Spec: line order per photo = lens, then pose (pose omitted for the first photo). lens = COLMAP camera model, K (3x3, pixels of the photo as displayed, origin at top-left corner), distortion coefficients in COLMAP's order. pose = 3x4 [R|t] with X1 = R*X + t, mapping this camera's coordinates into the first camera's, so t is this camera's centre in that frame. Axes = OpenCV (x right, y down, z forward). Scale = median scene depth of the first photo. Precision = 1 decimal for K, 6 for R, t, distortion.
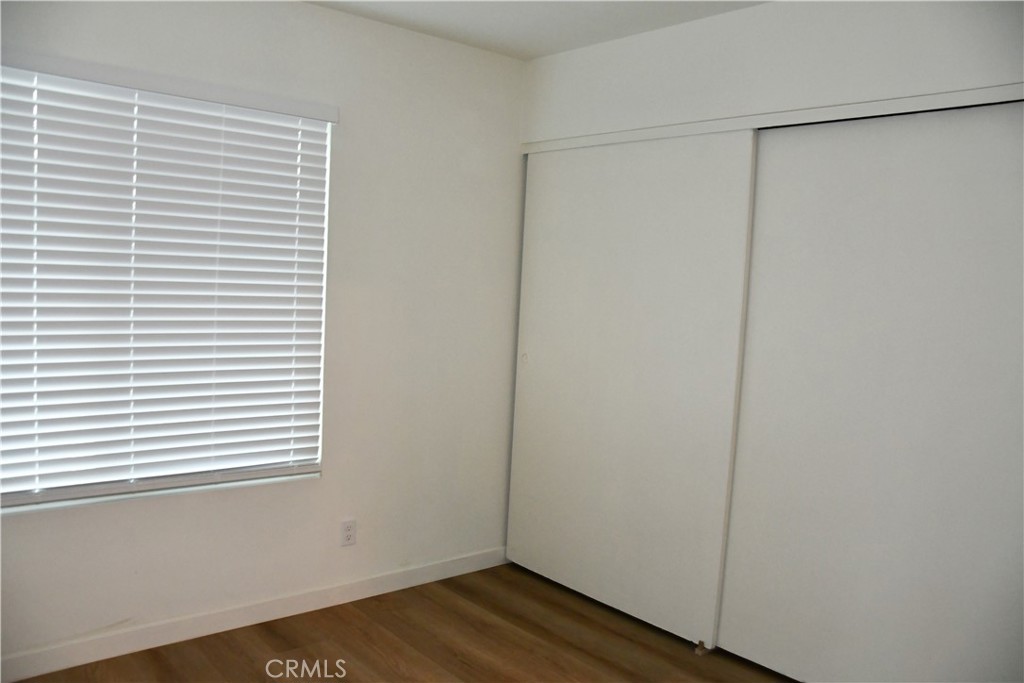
lens RADIAL K [[800.7, 0, 510.4], [0, 800.7, 349.0], [0, 0, 1]] dist [-0.158075, 0.114428]
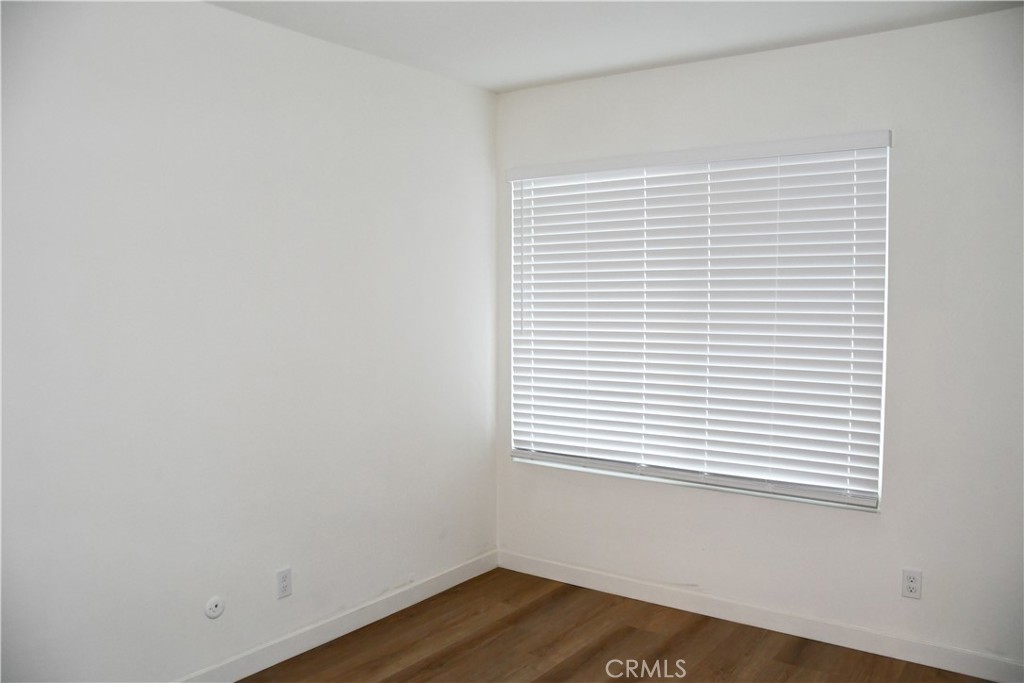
lens RADIAL K [[800.7, 0, 510.4], [0, 800.7, 349.0], [0, 0, 1]] dist [-0.158075, 0.114428]
pose [[0.223997, 0.008004, -0.974557, 0.594804], [-0.079963, 0.996746, -0.010193, 0.008161], [0.971304, 0.080211, 0.223908, 0.350952]]
